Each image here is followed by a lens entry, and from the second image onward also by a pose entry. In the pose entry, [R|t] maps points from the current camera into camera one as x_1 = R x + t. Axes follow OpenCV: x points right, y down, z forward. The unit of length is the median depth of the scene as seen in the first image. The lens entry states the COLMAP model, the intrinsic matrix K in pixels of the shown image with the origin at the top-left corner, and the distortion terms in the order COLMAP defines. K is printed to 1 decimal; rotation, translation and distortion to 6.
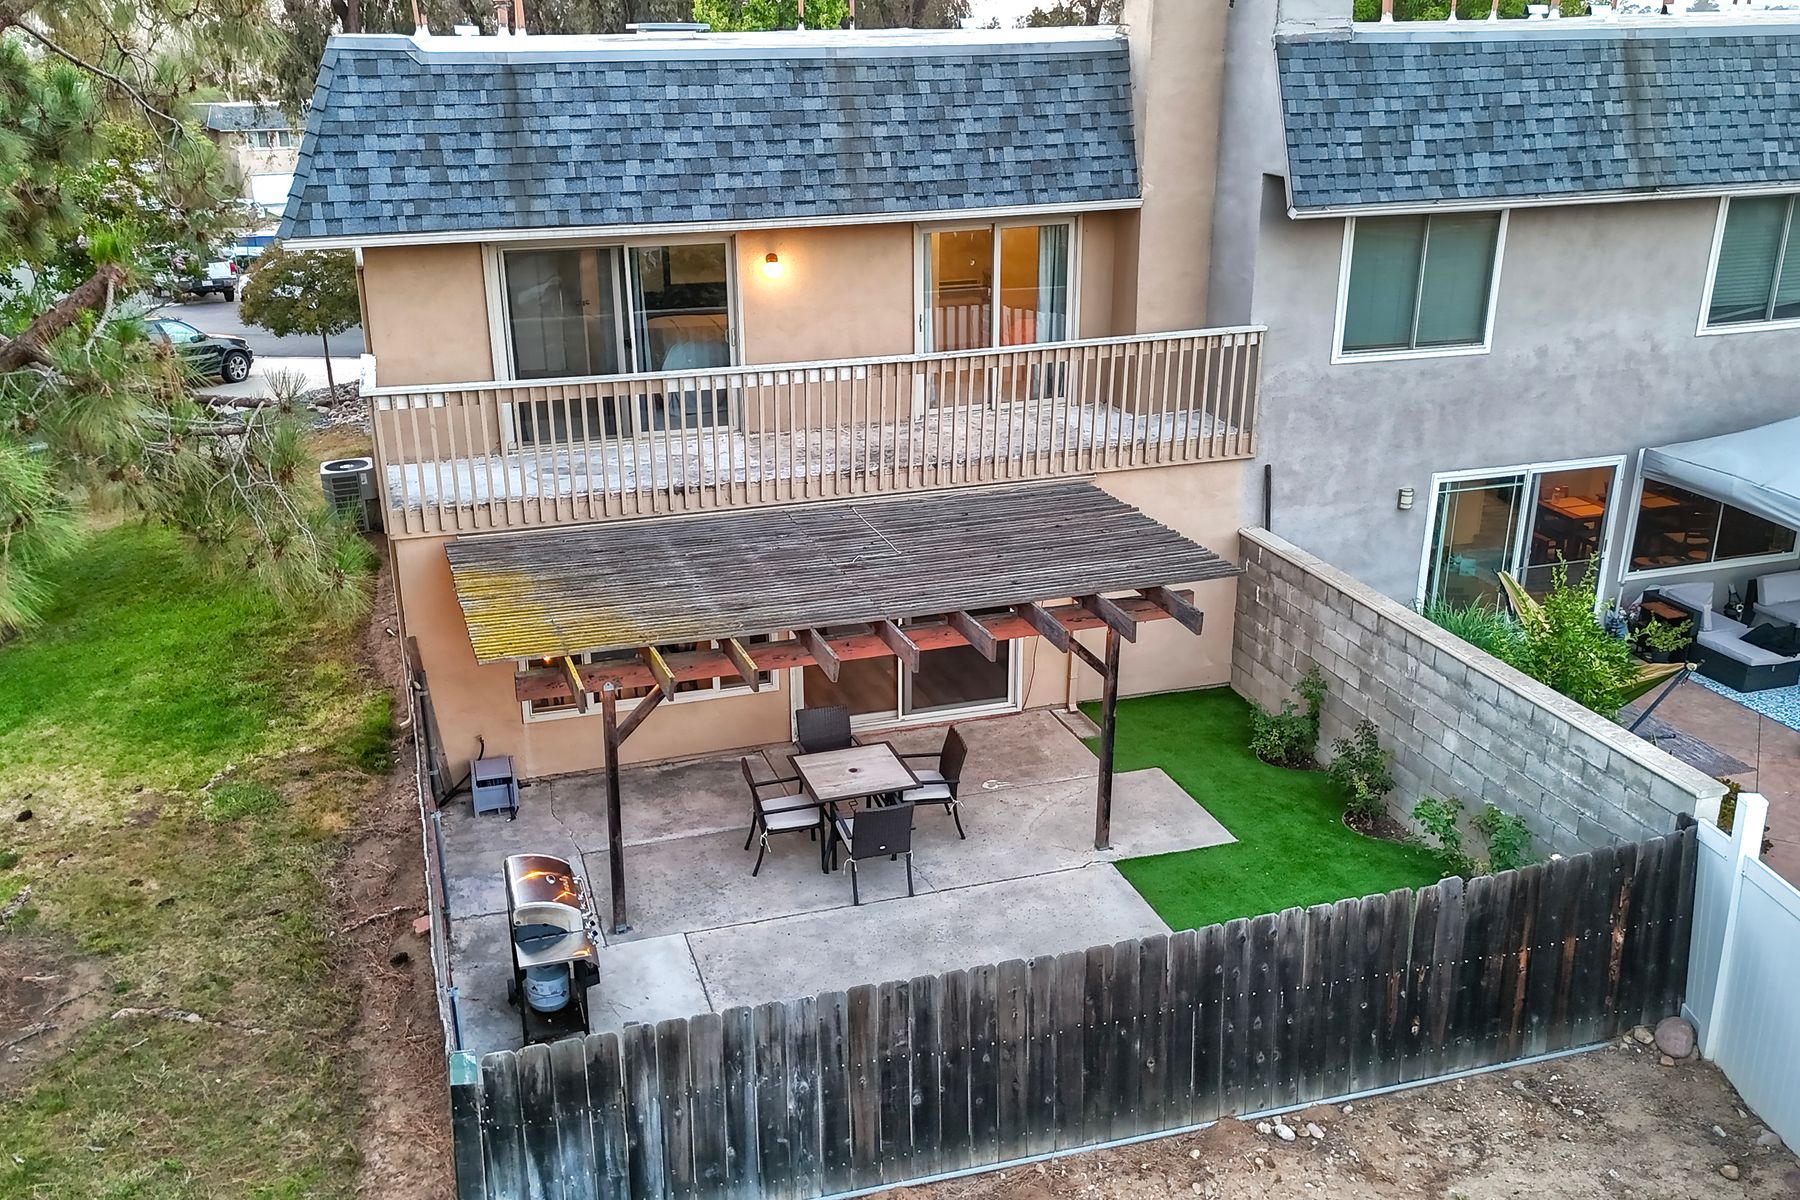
lens RADIAL K [[1569.5, 0, 853.5], [0, 1569.5, 601.9], [0, 0, 1]] dist [0.057378, -0.031866]
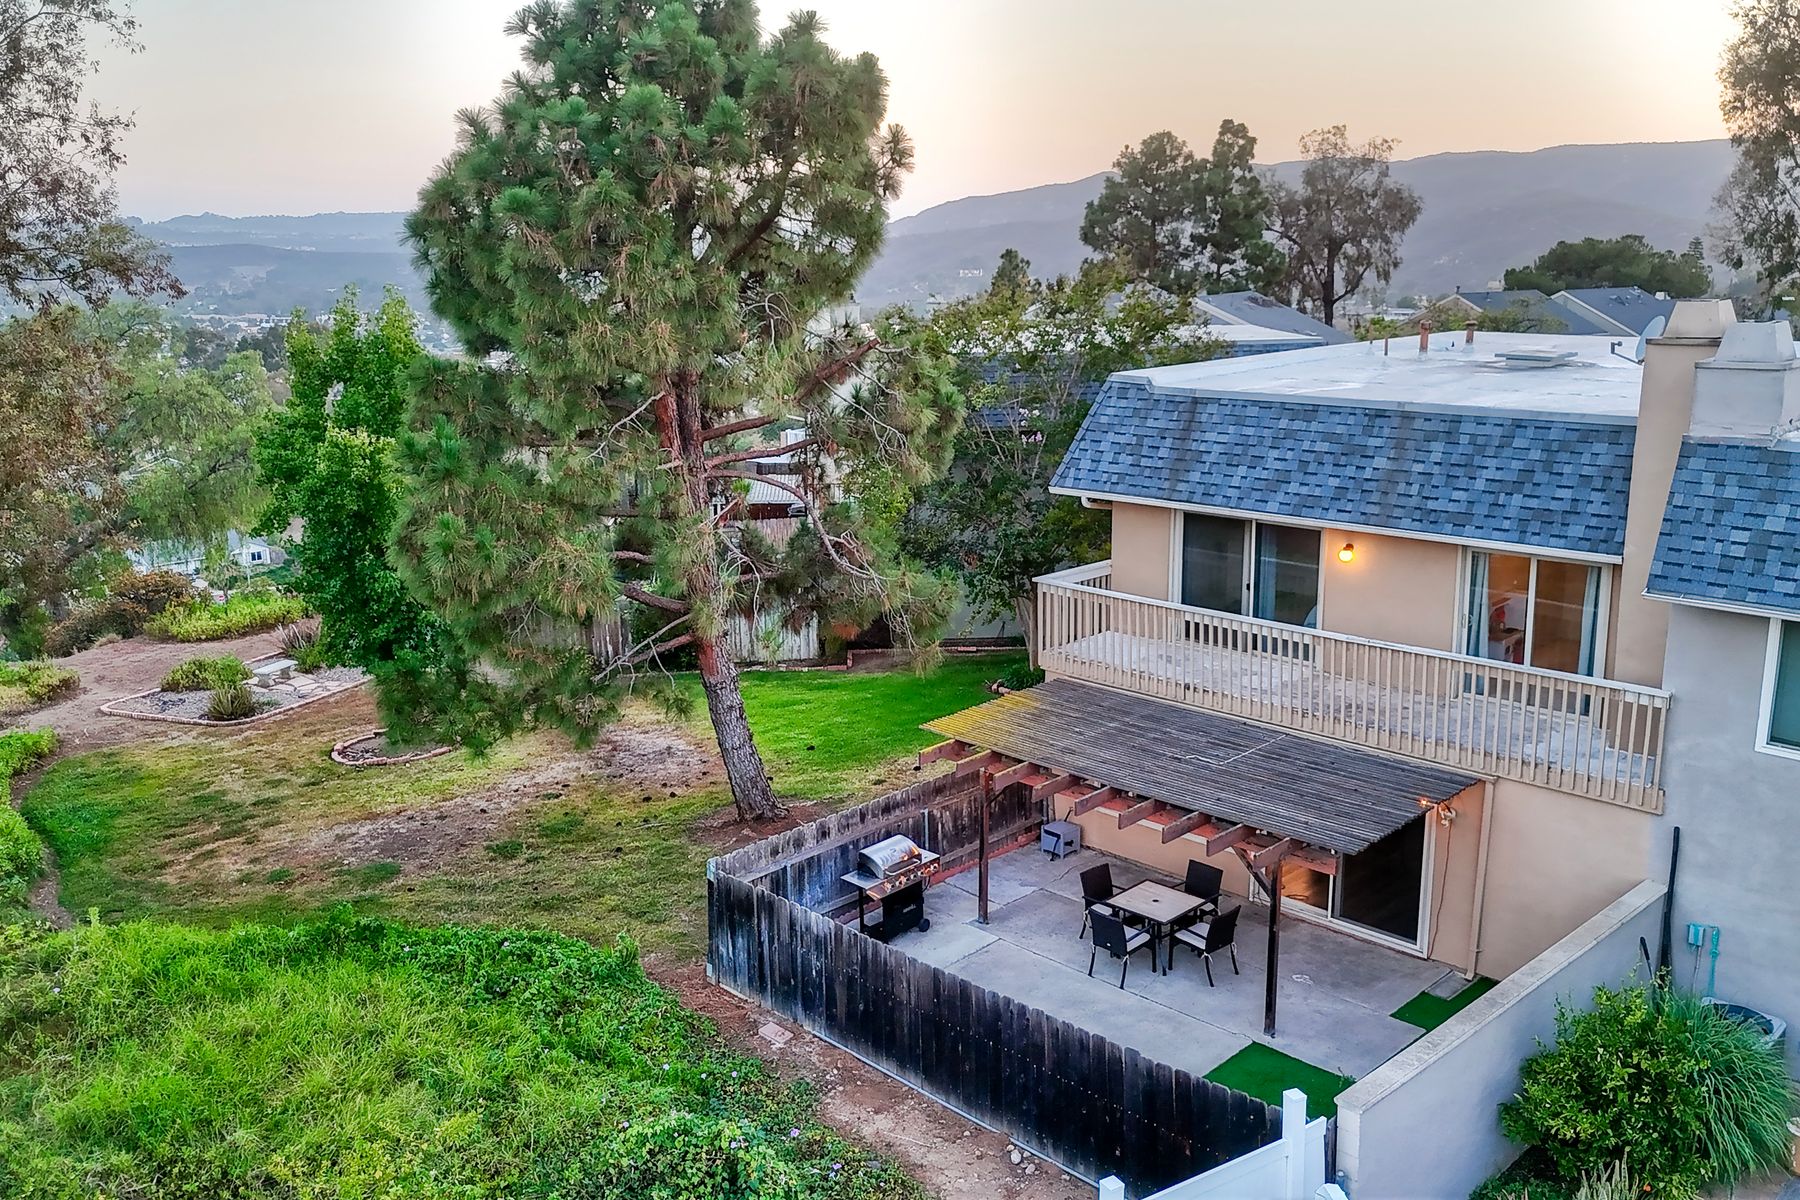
lens RADIAL K [[1576.2, 0, 892.0], [0, 1576.2, 593.8], [0, 0, 1]] dist [0.066721, -0.088105]
pose [[0.472310, 0.202517, -0.857852, 0.962043], [-0.291776, 0.954300, 0.064641, -0.163386], [0.831739, 0.219770, 0.509815, 0.012049]]
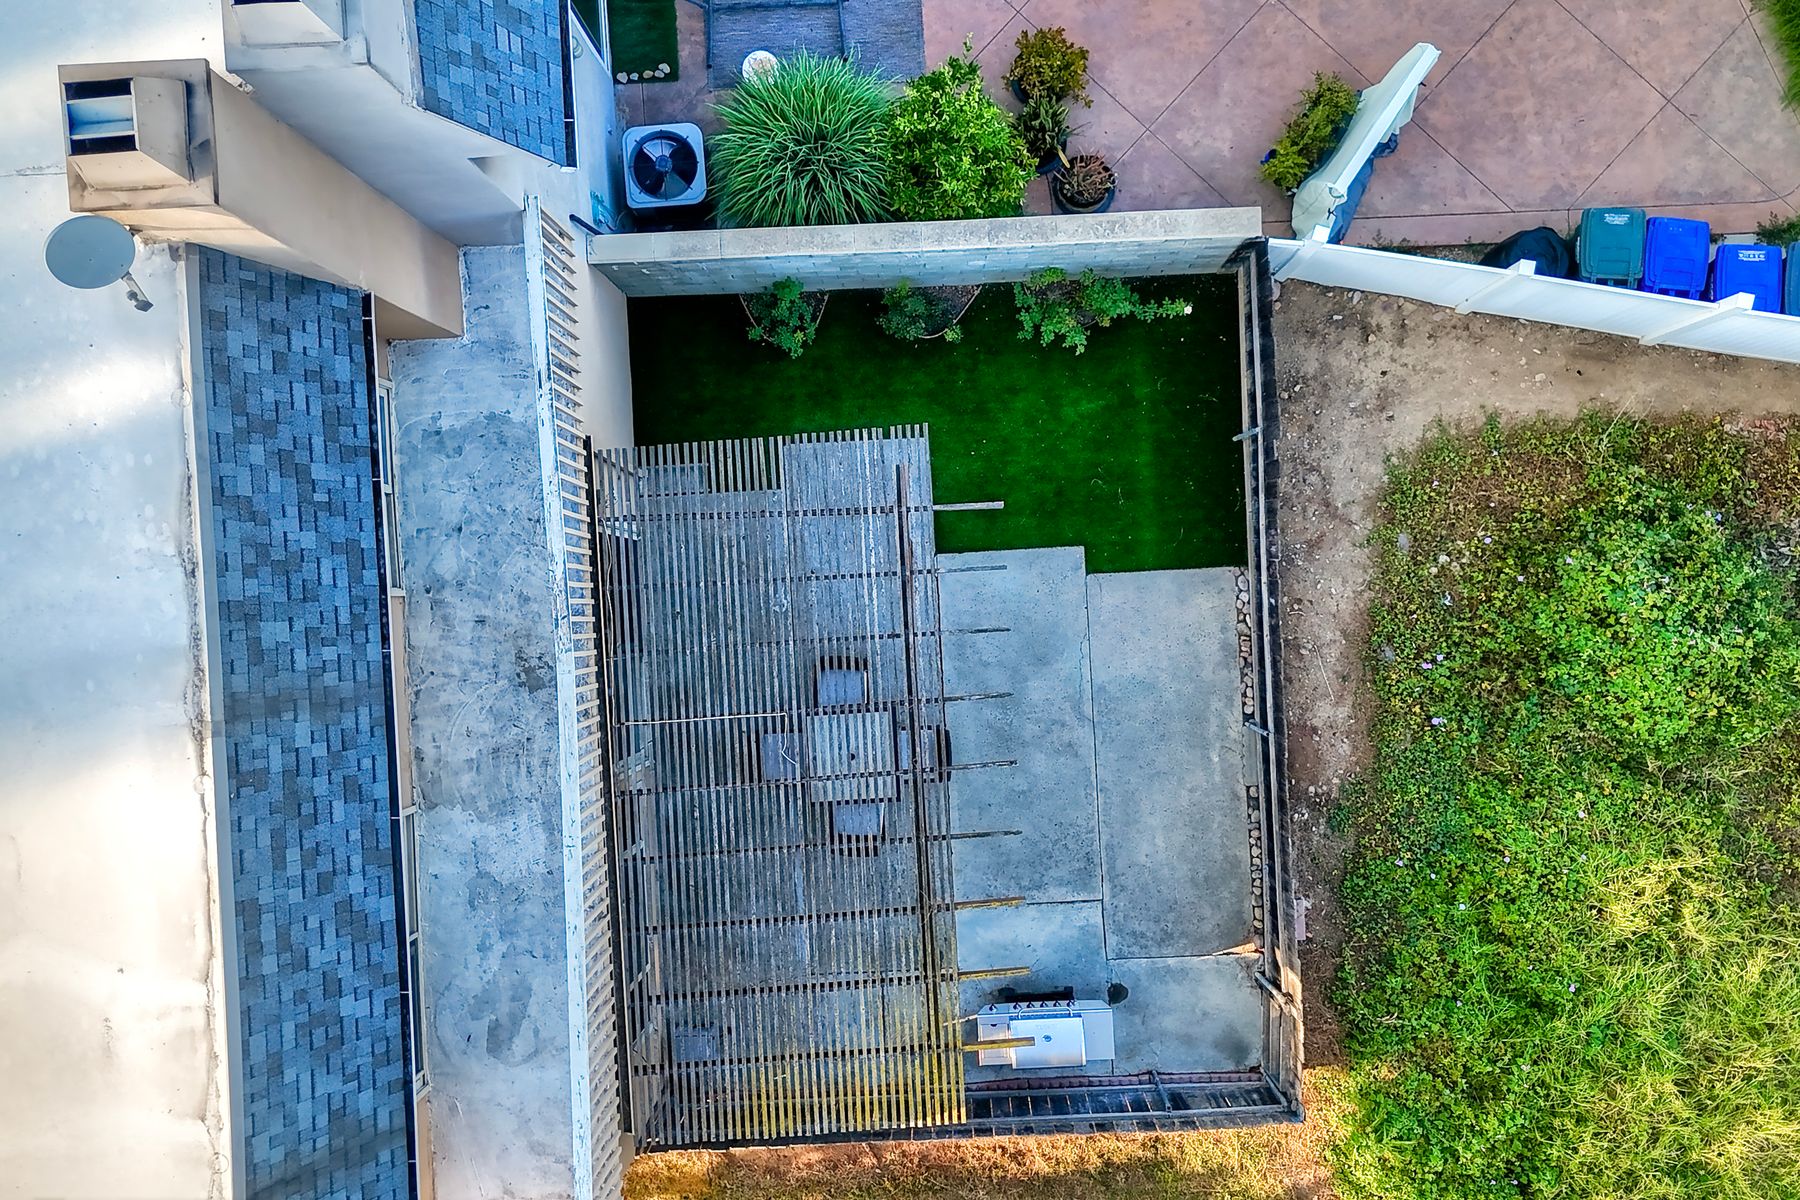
lens RADIAL K [[1626.0, 0, 902.7], [0, 1626.0, 603.8], [0, 0, 1]] dist [0.064547, -0.048808]
pose [[0.239226, -0.970959, 0.002982, 0.106047], [0.357158, 0.090852, 0.929615, -0.908241], [-0.902889, -0.221323, 0.368520, 0.502155]]
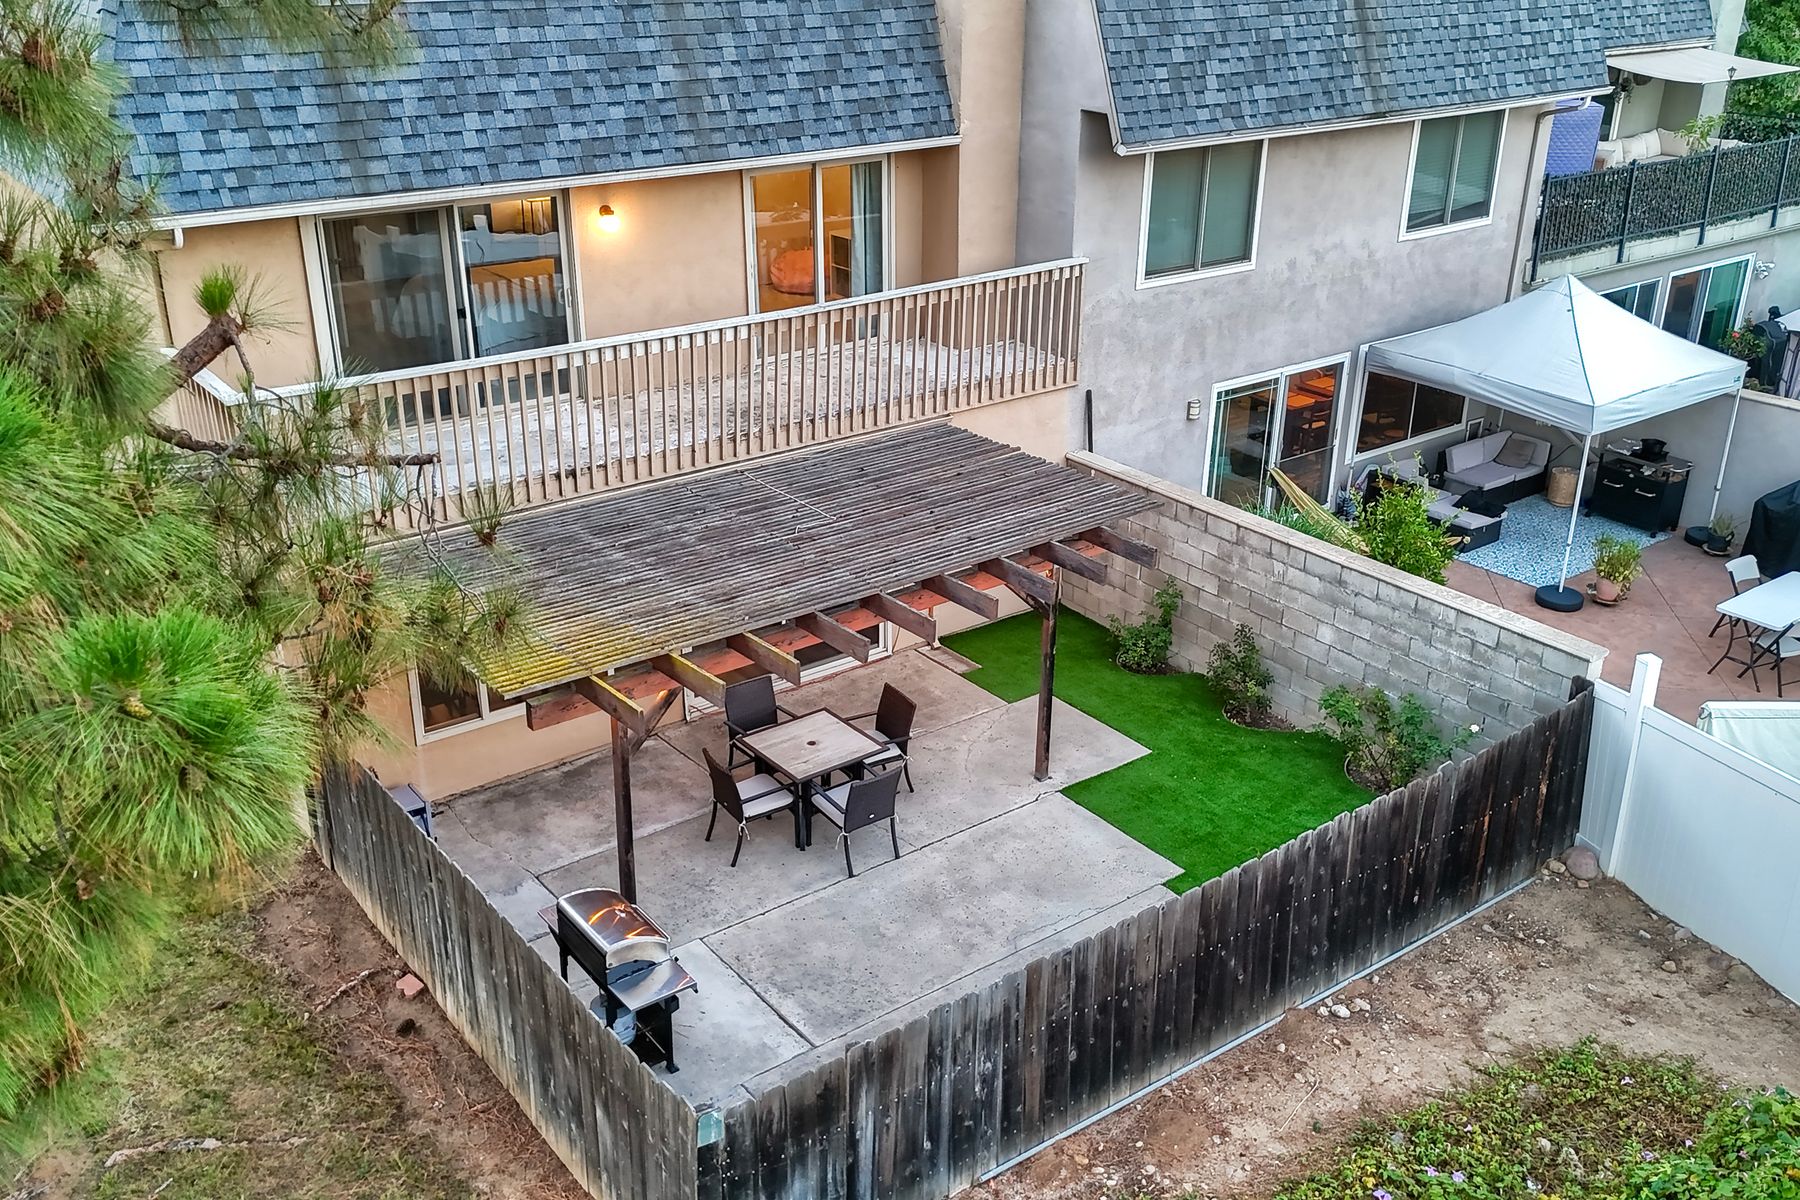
lens RADIAL K [[1626.0, 0, 902.7], [0, 1626.0, 603.8], [0, 0, 1]] dist [0.064547, -0.048808]
pose [[0.934748, -0.124974, 0.332608, -0.250731], [0.102753, 0.991183, 0.083654, -0.053719], [-0.340130, -0.044019, 0.939347, 0.022804]]
